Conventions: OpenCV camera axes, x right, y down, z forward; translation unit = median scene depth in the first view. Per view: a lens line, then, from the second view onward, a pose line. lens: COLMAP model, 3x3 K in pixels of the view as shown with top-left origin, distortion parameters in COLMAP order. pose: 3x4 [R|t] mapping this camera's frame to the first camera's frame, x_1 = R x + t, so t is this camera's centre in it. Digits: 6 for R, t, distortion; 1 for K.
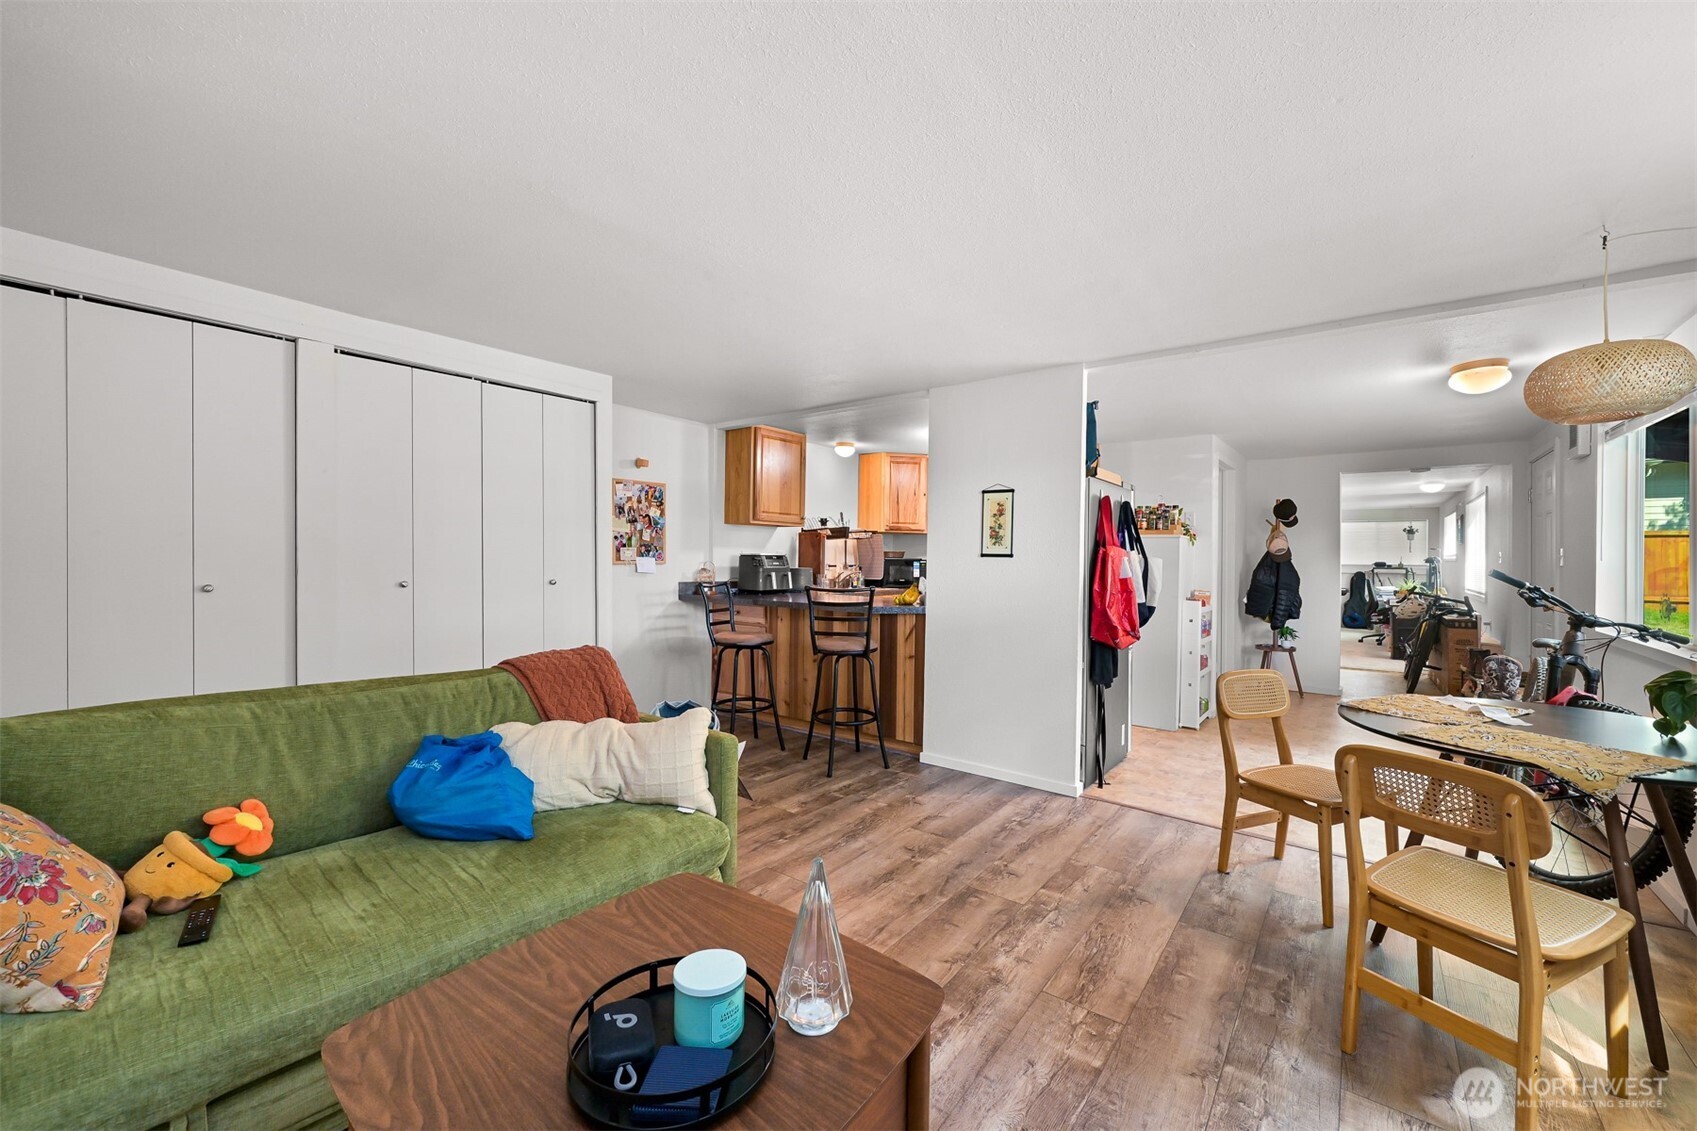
lens RADIAL K [[671.8, 0, 848.5], [0, 671.8, 565.5], [0, 0, 1]] dist [0.001176, 0.000137]
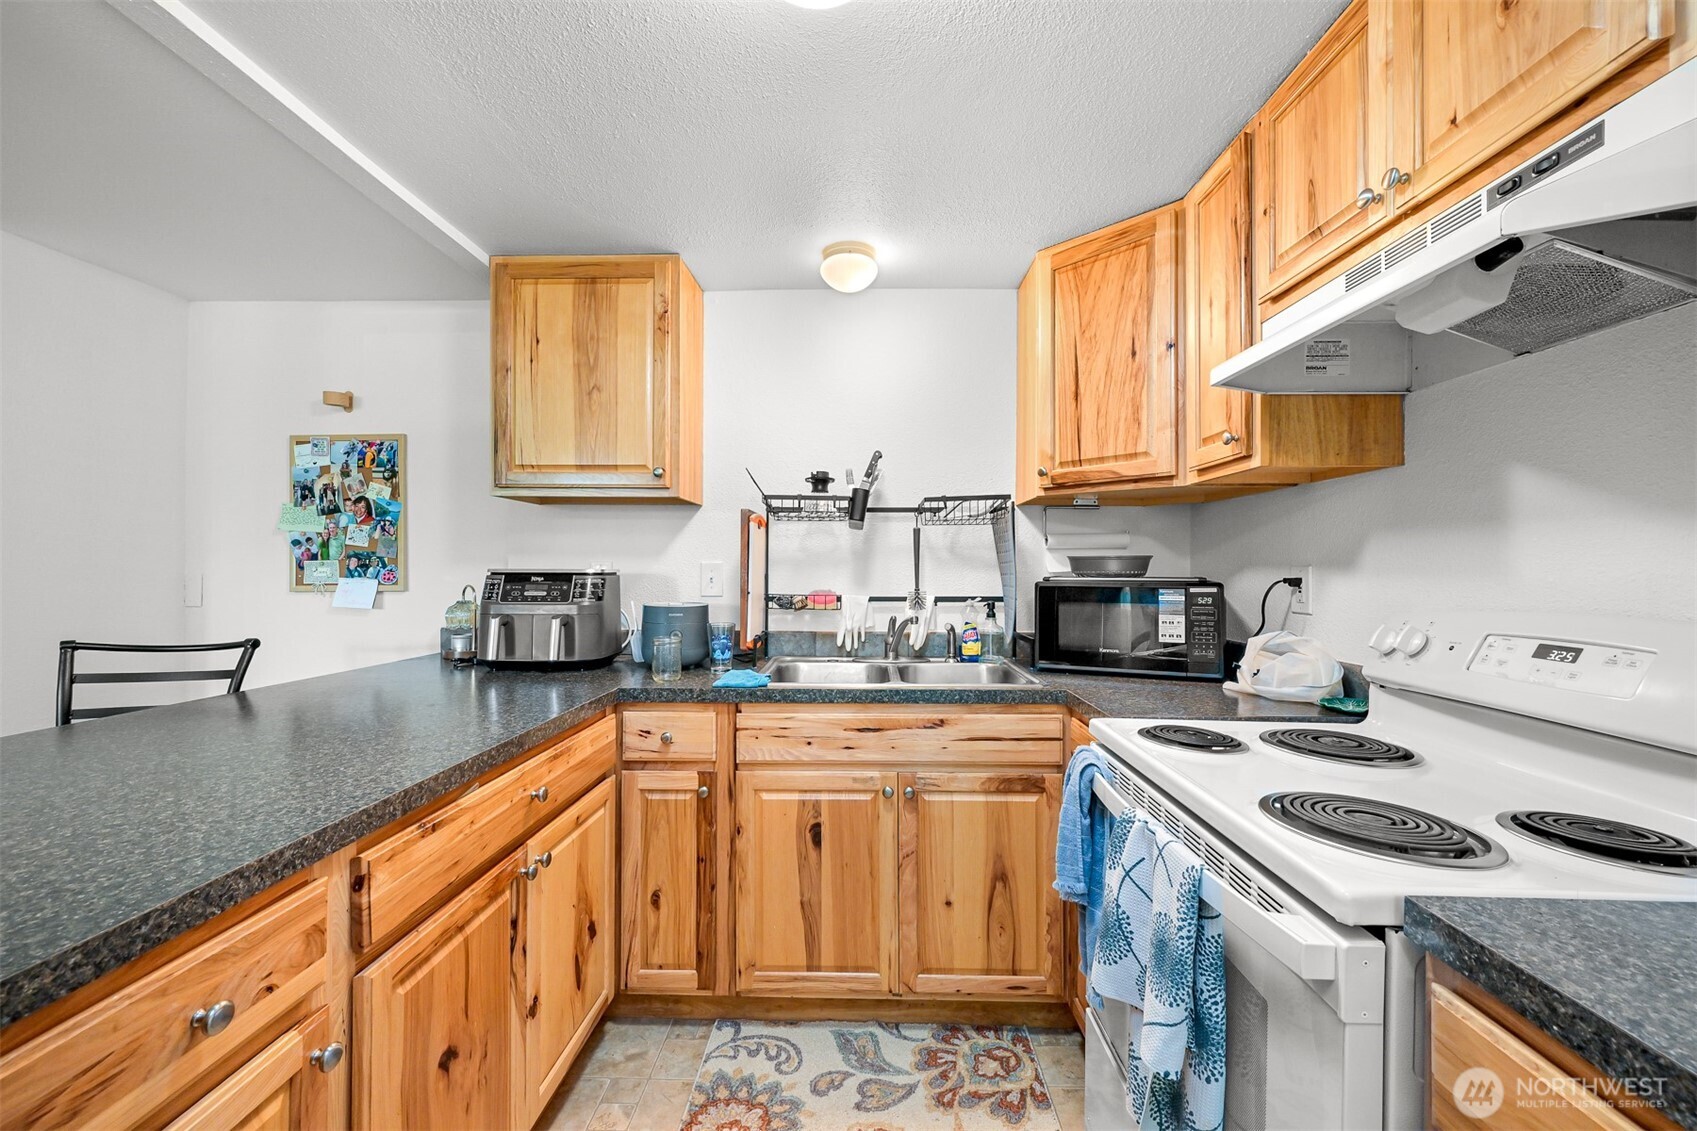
lens RADIAL K [[671.8, 0, 848.5], [0, 671.8, 565.5], [0, 0, 1]] dist [0.001176, 0.000137]
pose [[0.597878, -0.008841, -0.801538, 0.351281], [-0.001495, 0.999925, -0.012144, -0.016699], [0.801586, 0.008459, 0.597820, 1.003451]]
